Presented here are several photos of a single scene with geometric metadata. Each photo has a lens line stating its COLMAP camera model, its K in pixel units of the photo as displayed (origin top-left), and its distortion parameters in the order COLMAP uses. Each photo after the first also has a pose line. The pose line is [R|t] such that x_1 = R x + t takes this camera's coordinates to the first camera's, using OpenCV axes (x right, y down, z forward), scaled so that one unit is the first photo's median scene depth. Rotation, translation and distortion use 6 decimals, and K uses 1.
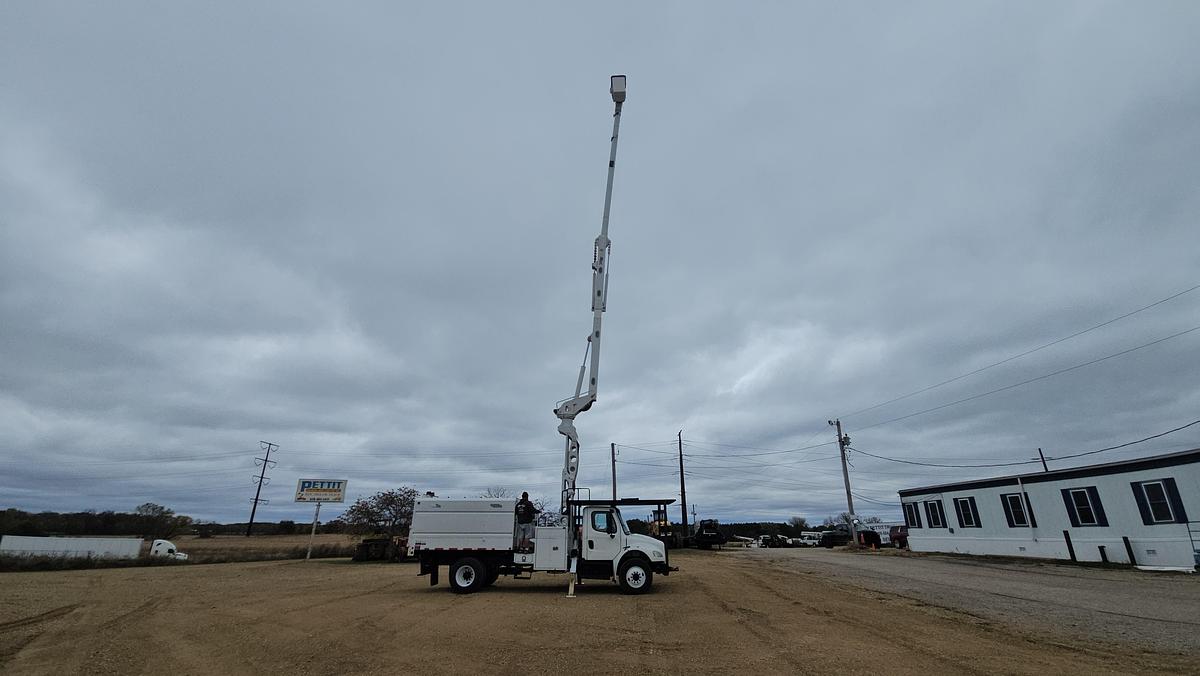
lens RADIAL K [[501.4, 0, 596.6], [0, 501.4, 339.2], [0, 0, 1]] dist [0.001767, -0.000403]
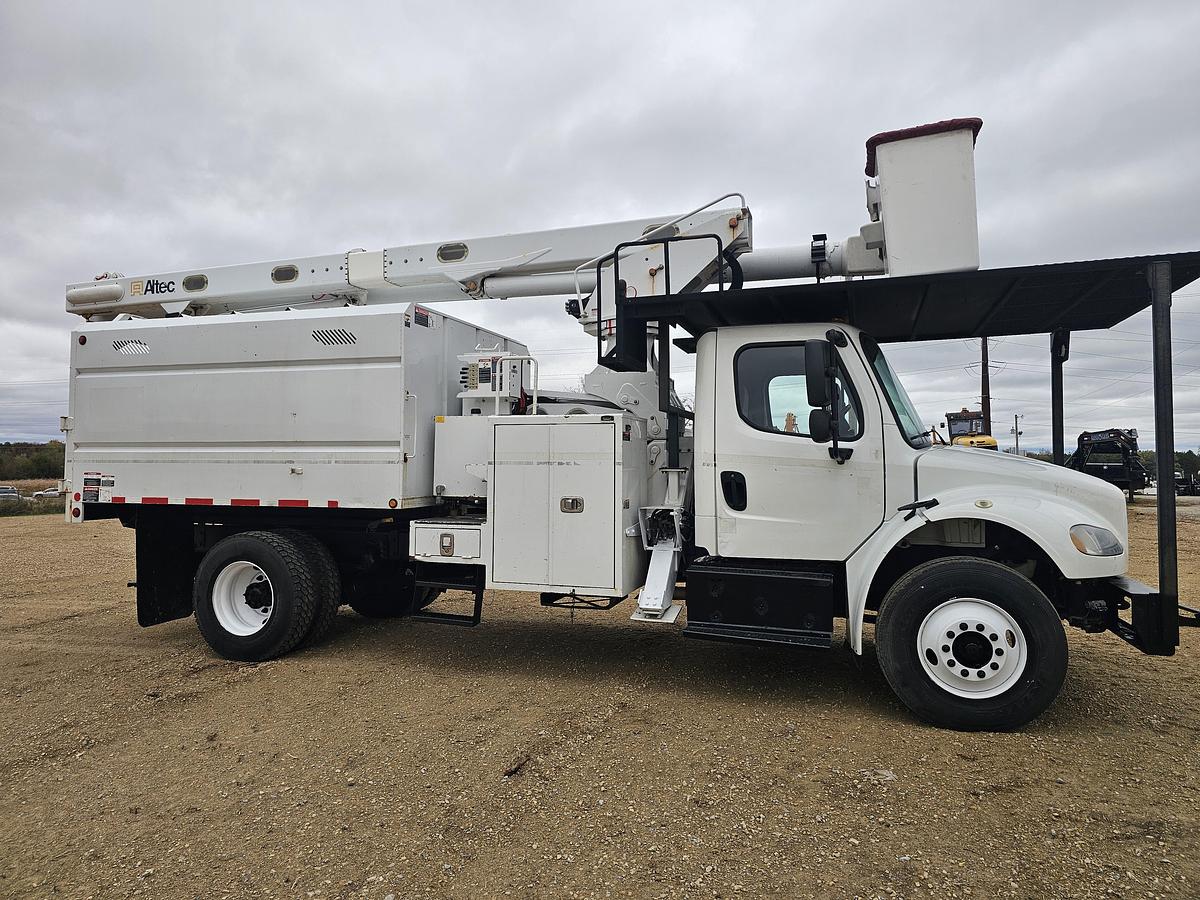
lens RADIAL K [[787.2, 0, 592.0], [0, 787.2, 433.7], [0, 0, 1]] dist [0.077898, -0.068389]
pose [[0.964297, -0.010141, -0.264630, 0.015415], [0.093174, 0.948368, 0.303178, 0.221067], [0.247892, -0.317010, 0.915453, 0.542157]]
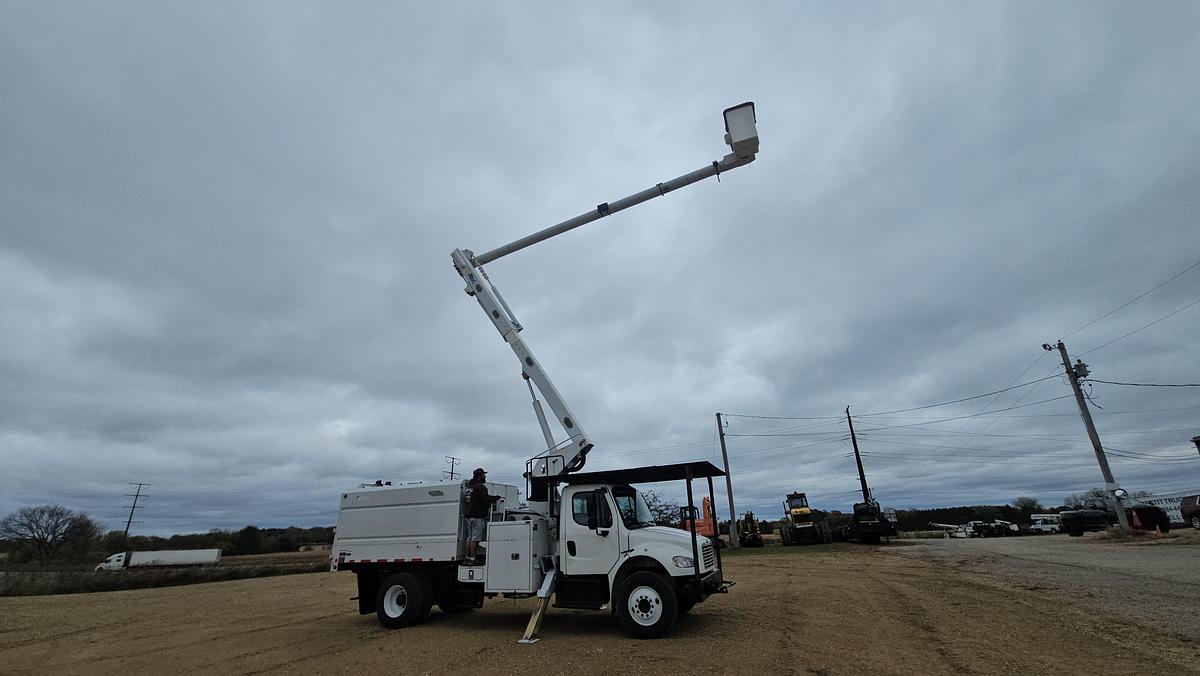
lens RADIAL K [[492.0, 0, 592.4], [0, 492.0, 341.3], [0, 0, 1]] dist [0.030949, -0.018292]
pose [[0.944047, -0.148941, -0.294266, 0.174898], [0.150930, 0.988414, -0.016077, 0.143020], [0.293251, -0.029236, 0.955588, 0.360377]]
